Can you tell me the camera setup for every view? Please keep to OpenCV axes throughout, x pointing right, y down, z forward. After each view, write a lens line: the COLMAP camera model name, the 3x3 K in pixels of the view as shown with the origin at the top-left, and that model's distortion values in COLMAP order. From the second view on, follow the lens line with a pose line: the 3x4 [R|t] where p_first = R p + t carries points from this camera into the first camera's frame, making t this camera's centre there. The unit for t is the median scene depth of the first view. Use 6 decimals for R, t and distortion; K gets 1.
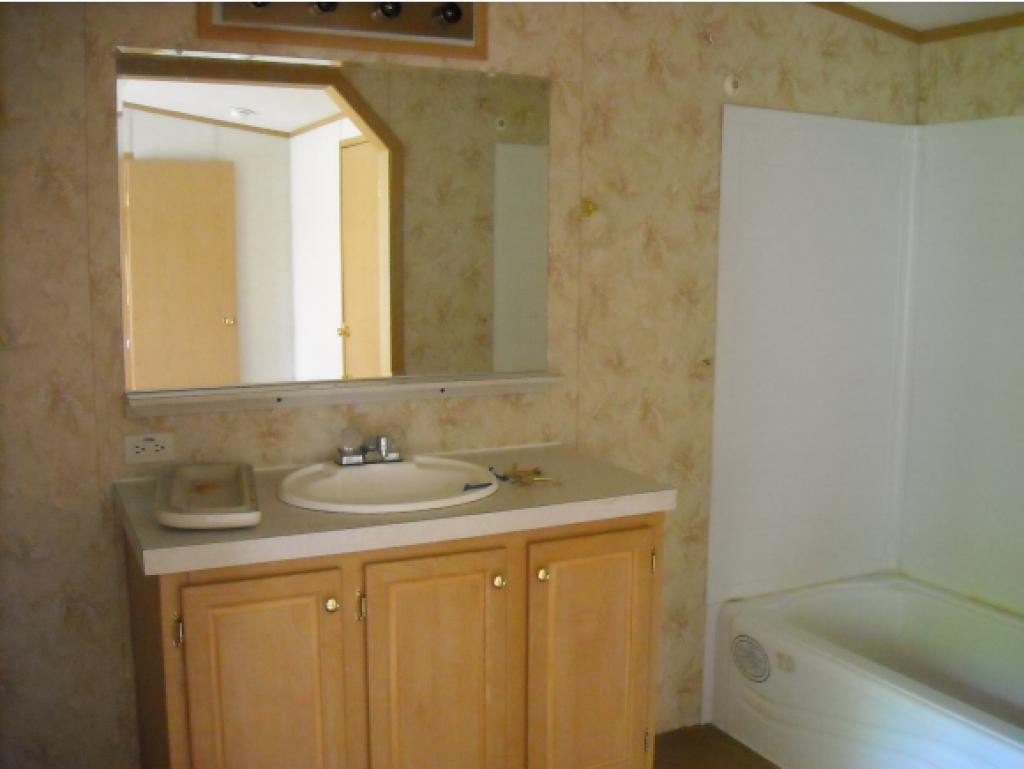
lens RADIAL K [[1051.3, 0, 512.0], [0, 1051.3, 384.5], [0, 0, 1]] dist [-0.251987, 0.393895]
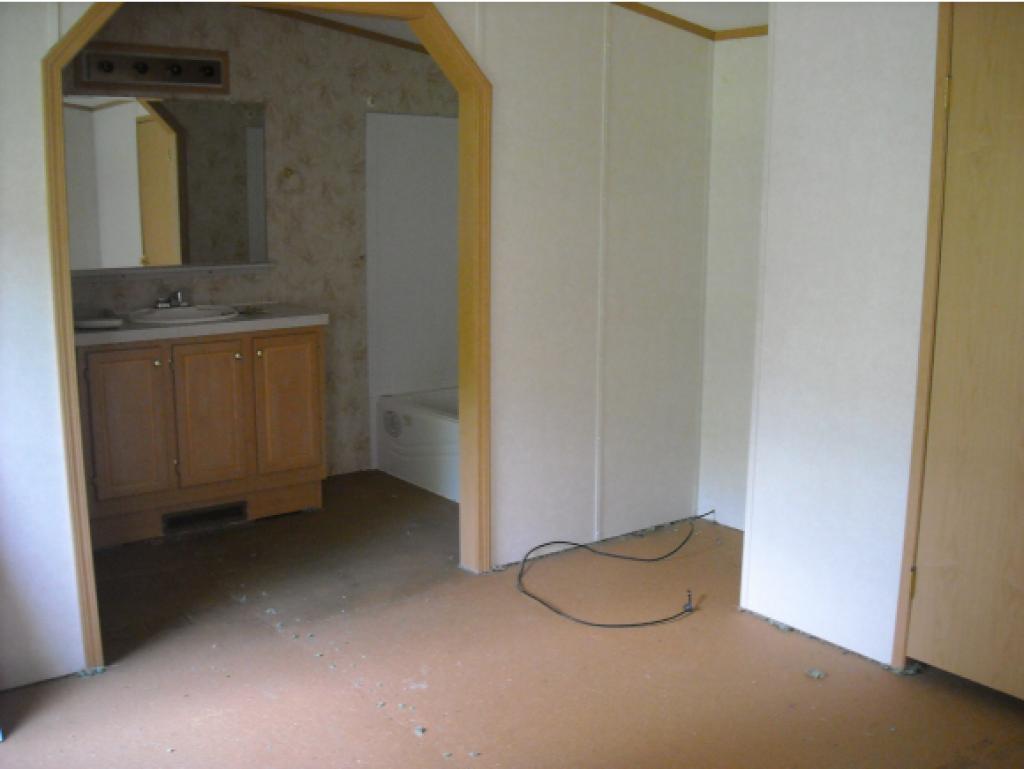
lens RADIAL K [[1051.3, 0, 512.0], [0, 1051.3, 384.5], [0, 0, 1]] dist [-0.251987, 0.393895]
pose [[0.980306, -0.037013, 0.193987, 0.091856], [0.027654, 0.998329, 0.050733, 0.119724], [-0.195540, -0.044369, 0.979691, -0.858436]]
